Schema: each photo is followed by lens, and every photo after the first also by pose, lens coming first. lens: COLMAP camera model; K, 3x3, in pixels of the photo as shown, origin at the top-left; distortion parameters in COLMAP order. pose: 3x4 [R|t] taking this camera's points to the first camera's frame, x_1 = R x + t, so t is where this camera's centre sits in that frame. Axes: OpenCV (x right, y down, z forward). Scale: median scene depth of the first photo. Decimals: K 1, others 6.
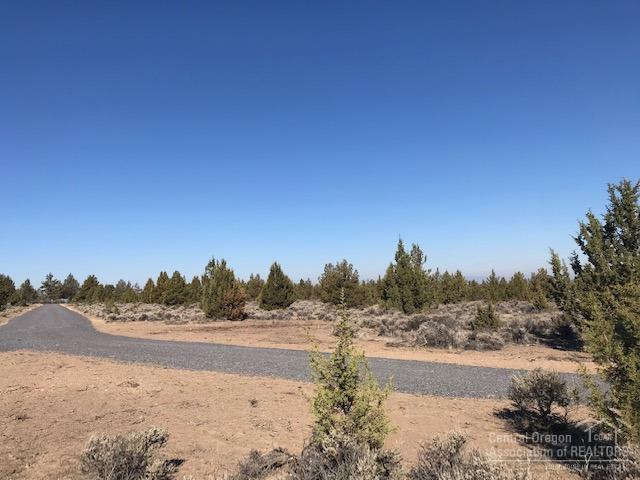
lens RADIAL K [[525.0, 0, 320.0], [0, 525.0, 240.0], [0, 0, 1]] dist [0.001861, 0.006826]
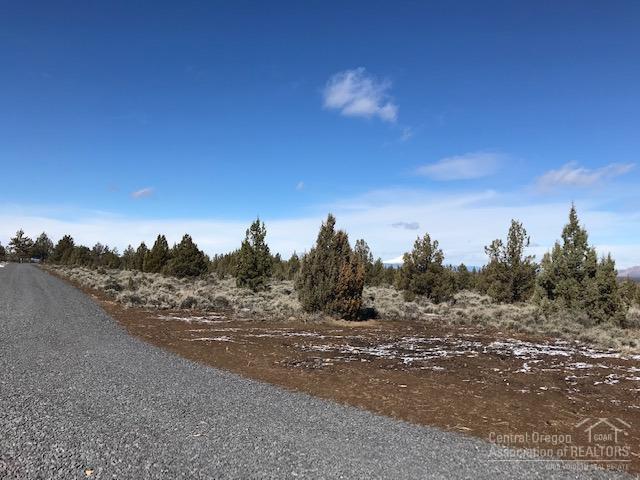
lens RADIAL K [[525.0, 0, 320.0], [0, 525.0, 240.0], [0, 0, 1]] dist [0.001861, 0.006826]
pose [[0.996387, 0.072033, 0.044987, -0.193490], [-0.073814, 0.996499, 0.039261, 0.038277], [-0.042001, -0.042440, 0.998216, 0.356854]]
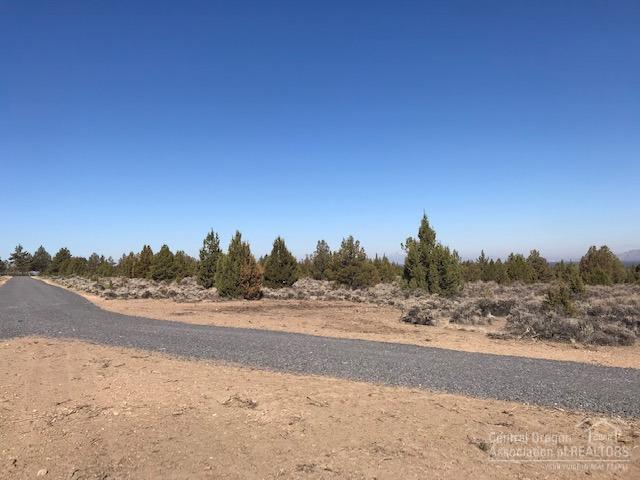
lens RADIAL K [[525.0, 0, 320.0], [0, 525.0, 240.0], [0, 0, 1]] dist [0.001861, 0.006826]
pose [[0.998495, 0.021441, 0.050479, -0.078101], [-0.023567, 0.998843, 0.041915, 0.009381], [-0.049522, -0.043042, 0.997845, 0.086283]]
